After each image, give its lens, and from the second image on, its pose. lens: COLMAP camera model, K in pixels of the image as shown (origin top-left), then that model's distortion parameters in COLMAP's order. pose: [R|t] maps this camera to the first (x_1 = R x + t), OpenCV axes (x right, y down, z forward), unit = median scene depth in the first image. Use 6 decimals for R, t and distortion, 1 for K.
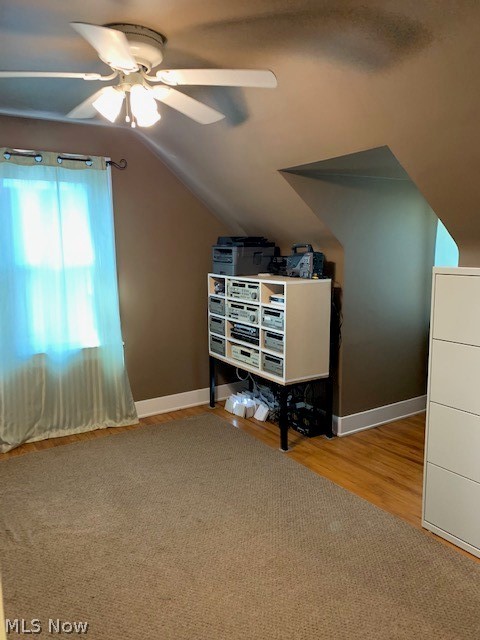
lens RADIAL K [[485.6, 0, 239.5], [0, 485.6, 320.0], [0, 0, 1]] dist [0.041895, -0.053891]
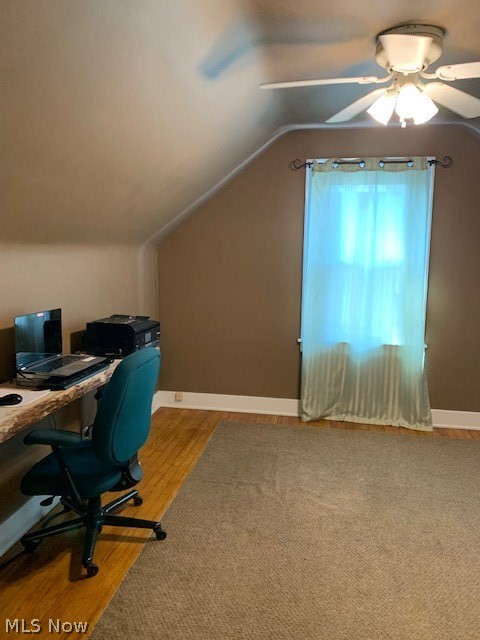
lens RADIAL K [[485.6, 0, 239.8], [0, 485.6, 319.8], [0, 0, 1]] dist [0.041895, -0.053891]
pose [[0.738138, 0.126973, -0.662594, 0.137839], [-0.126327, 0.990771, 0.049132, -0.006209], [0.662717, 0.047437, 0.747366, 0.021093]]
